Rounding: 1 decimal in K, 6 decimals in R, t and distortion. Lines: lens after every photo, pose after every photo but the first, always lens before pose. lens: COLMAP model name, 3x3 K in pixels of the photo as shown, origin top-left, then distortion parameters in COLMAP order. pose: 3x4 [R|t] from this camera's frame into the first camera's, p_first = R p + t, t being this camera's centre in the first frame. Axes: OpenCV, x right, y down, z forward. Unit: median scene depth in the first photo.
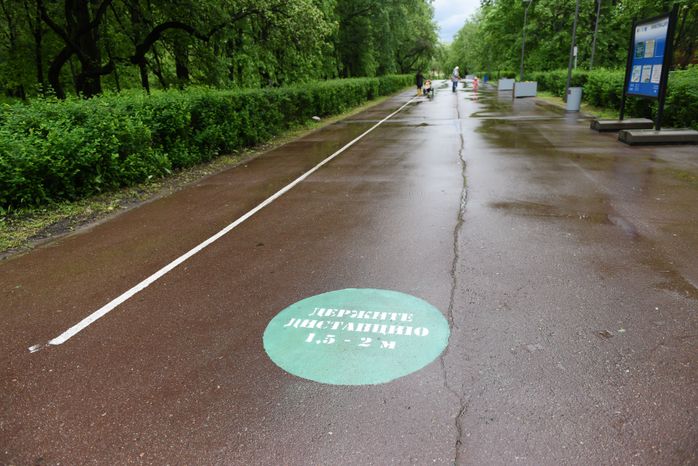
lens RADIAL K [[474.7, 0, 349.5], [0, 474.7, 233.0], [0, 0, 1]] dist [0.011878, -0.000609]
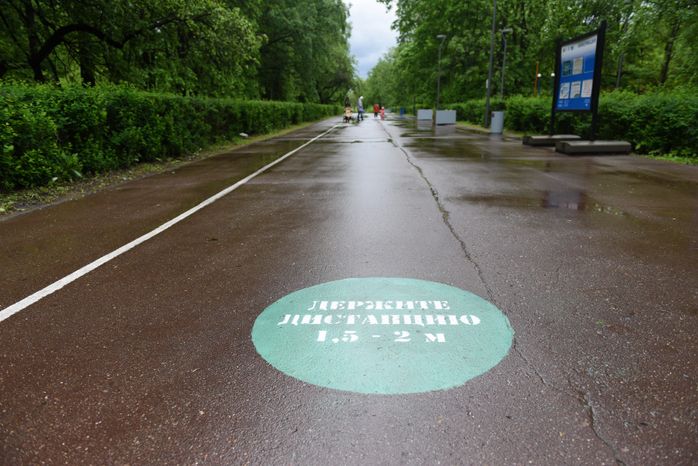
lens RADIAL K [[474.7, 0, 348.3], [0, 474.7, 233.5], [0, 0, 1]] dist [0.011878, -0.000609]
pose [[0.985183, -0.014983, 0.170852, -0.053085], [0.026731, 0.997417, -0.066673, 0.038441], [-0.169411, 0.070252, 0.983038, 0.095538]]
